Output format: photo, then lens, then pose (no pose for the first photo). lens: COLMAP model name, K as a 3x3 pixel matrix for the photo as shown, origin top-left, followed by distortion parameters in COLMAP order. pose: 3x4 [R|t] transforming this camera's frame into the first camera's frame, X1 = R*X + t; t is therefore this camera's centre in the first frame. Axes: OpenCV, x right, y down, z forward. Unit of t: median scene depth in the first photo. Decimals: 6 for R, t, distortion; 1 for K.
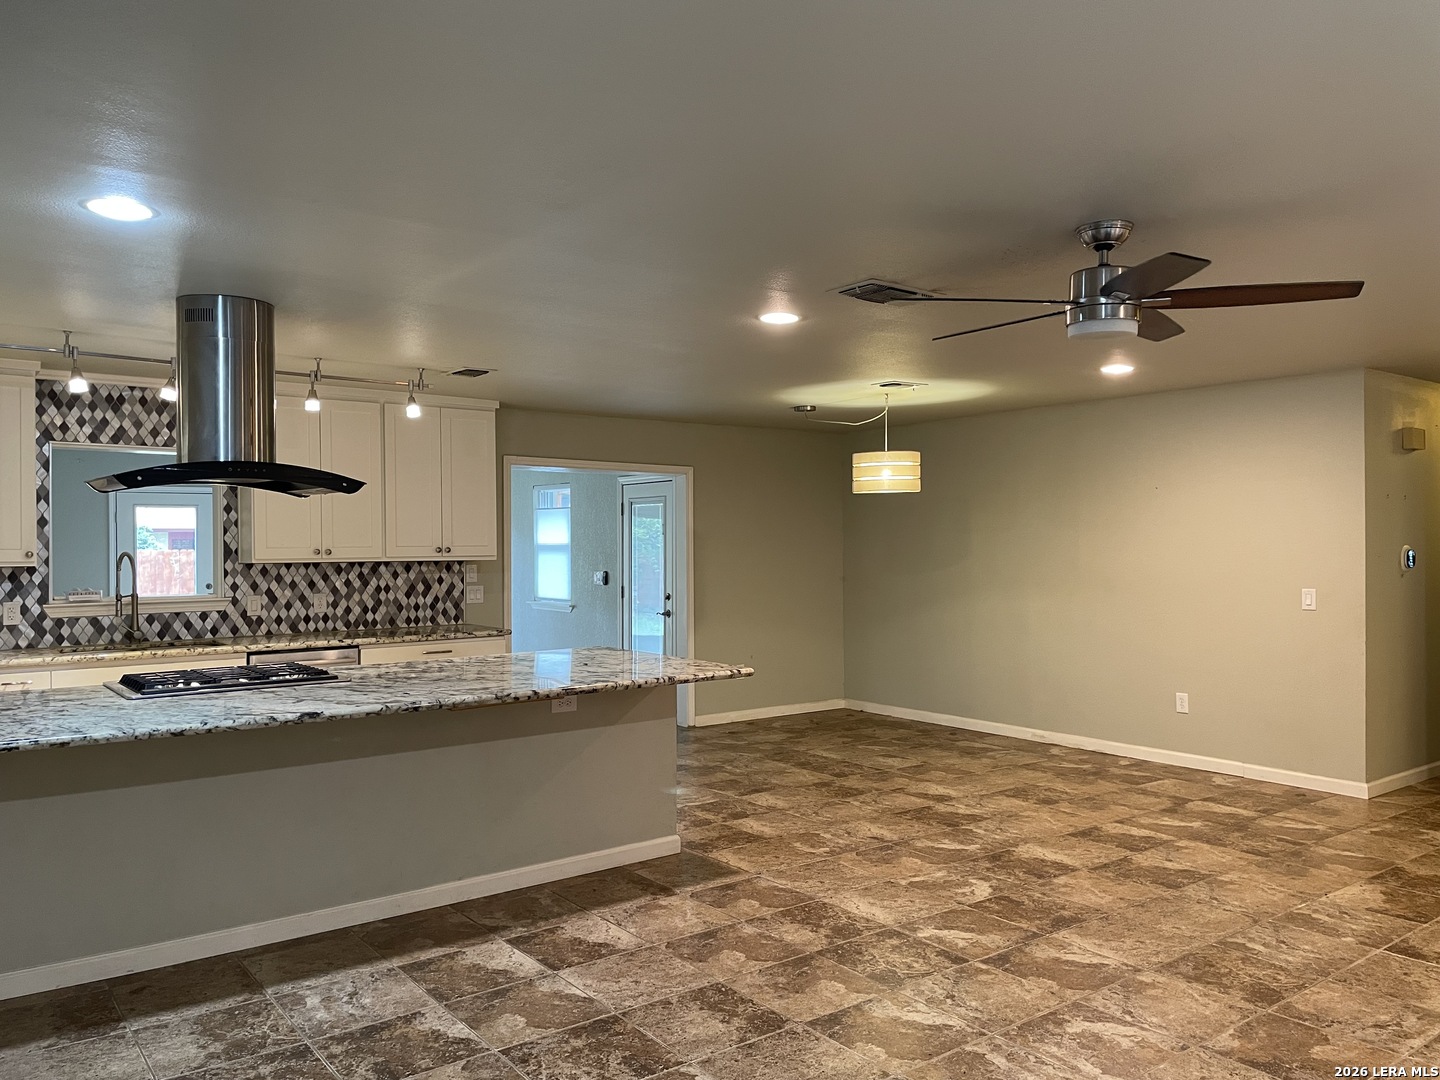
lens RADIAL K [[1089.1, 0, 734.4], [0, 1089.1, 548.3], [0, 0, 1]] dist [0.088436, -0.113323]
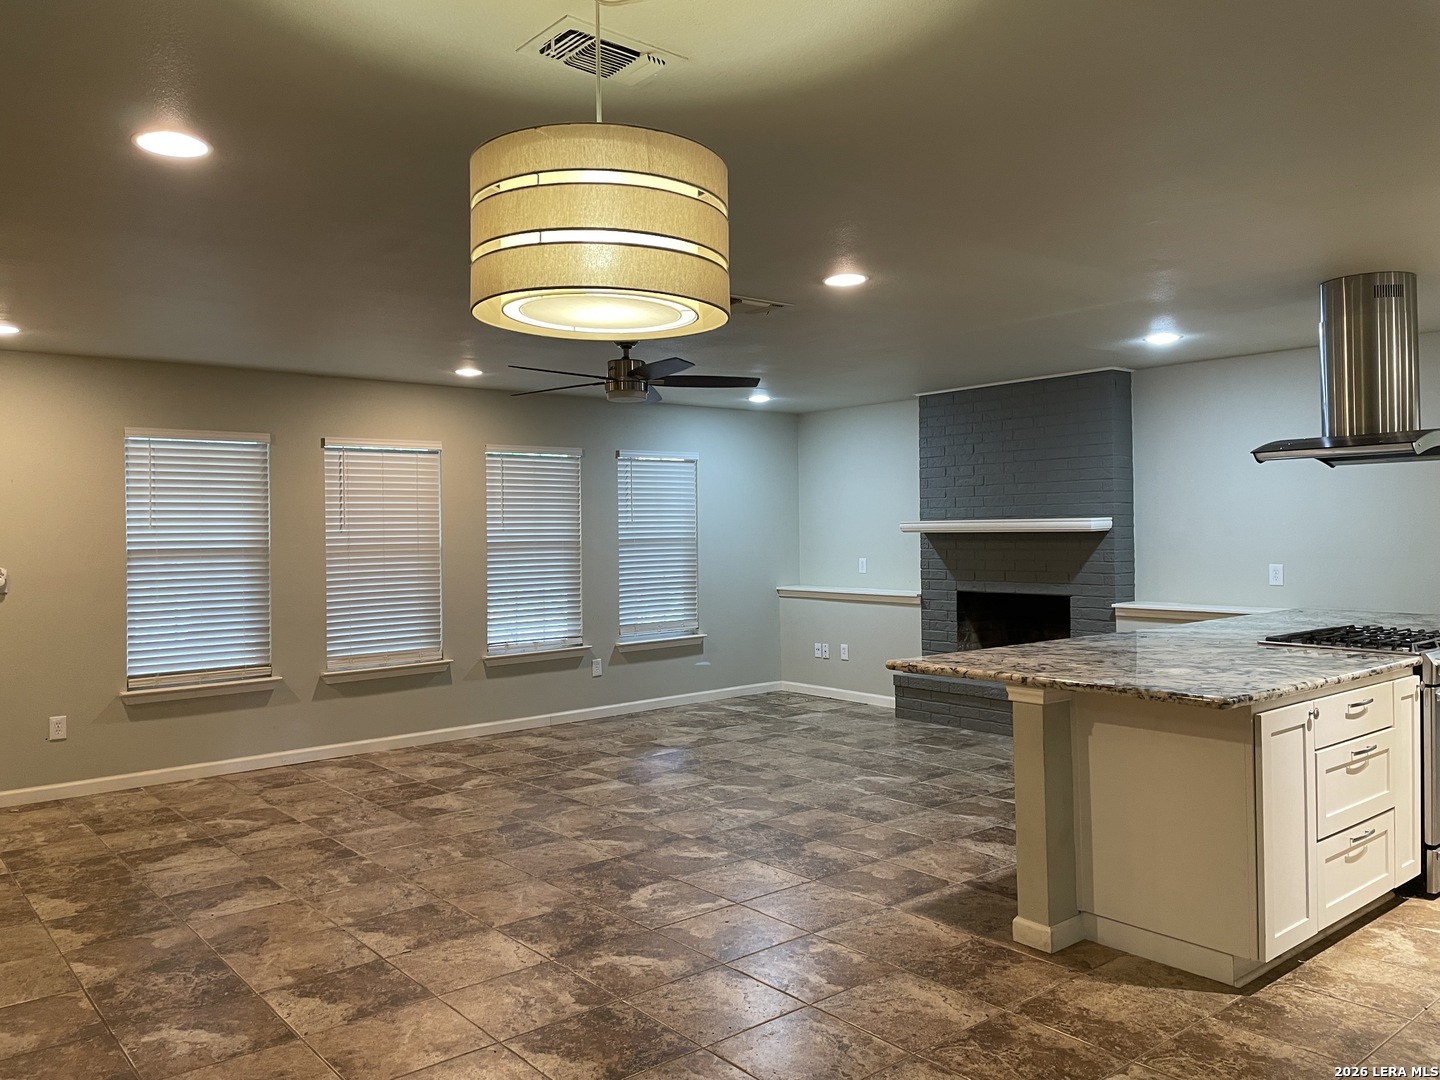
lens RADIAL K [[1089.1, 0, 732.2], [0, 1089.1, 527.0], [0, 0, 1]] dist [0.088436, -0.113323]
pose [[-0.998802, 0.018561, -0.045272, 0.157035], [0.018360, 0.999820, 0.004851, -0.003039], [0.045354, 0.004014, -0.998963, 1.638413]]
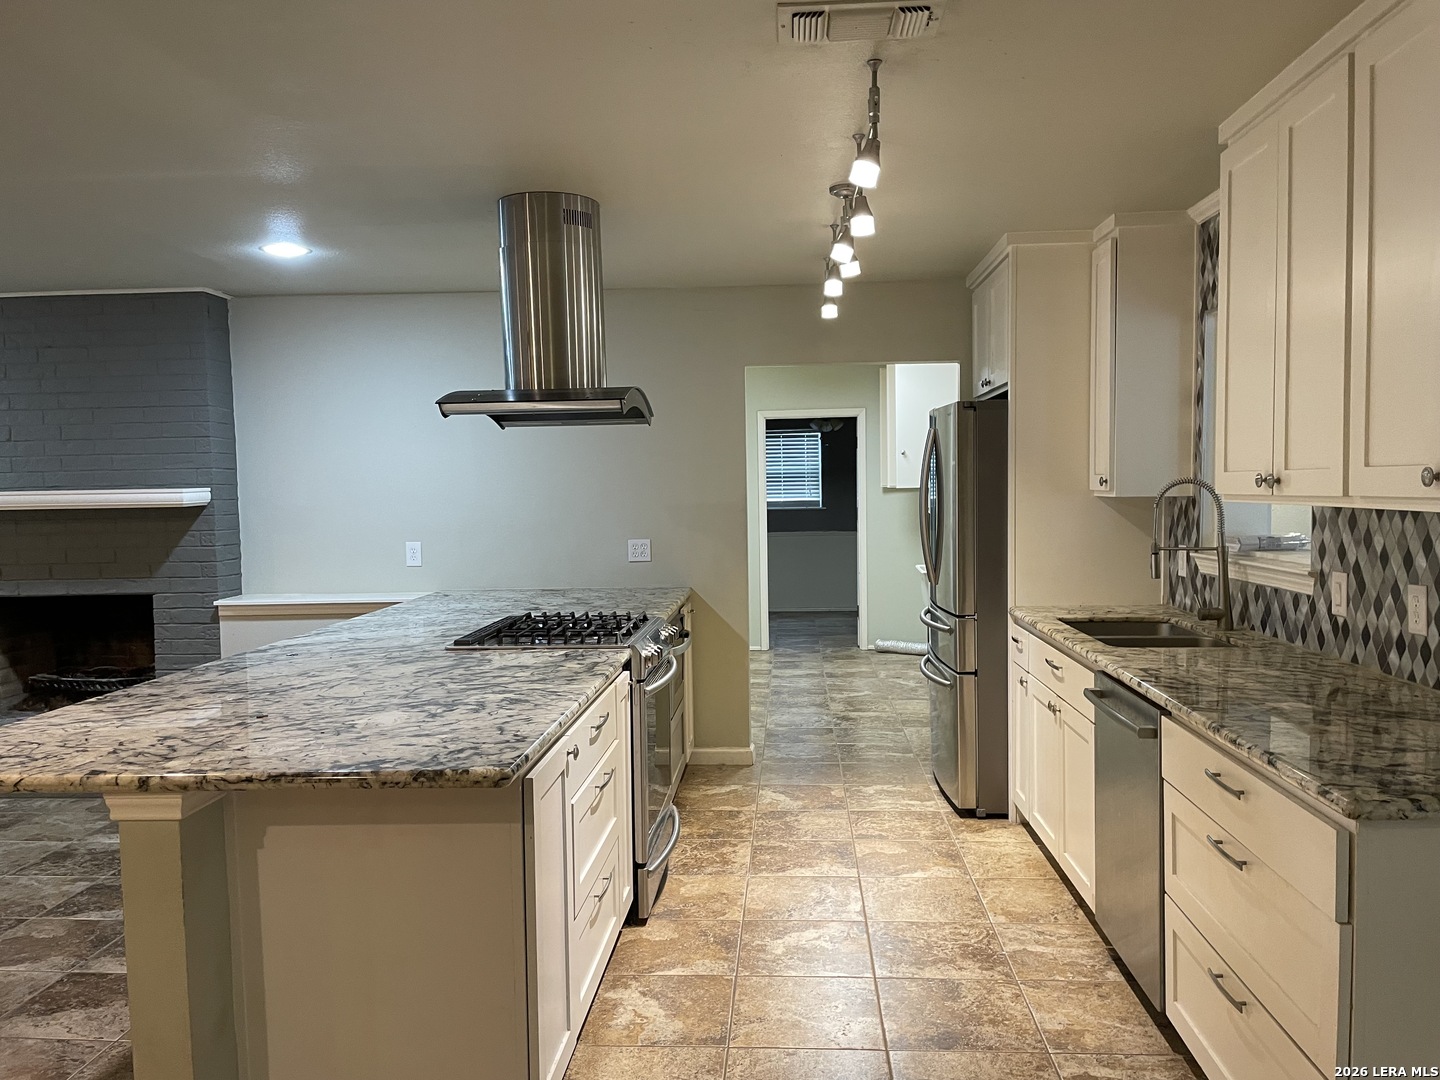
lens RADIAL K [[1089.1, 0, 731.4], [0, 1089.1, 544.4], [0, 0, 1]] dist [0.088436, -0.113323]
pose [[-0.652243, 0.059428, -0.755677, 0.096968], [0.018120, 0.997859, 0.062834, -0.003006], [0.757793, 0.027290, -0.651924, 1.362632]]
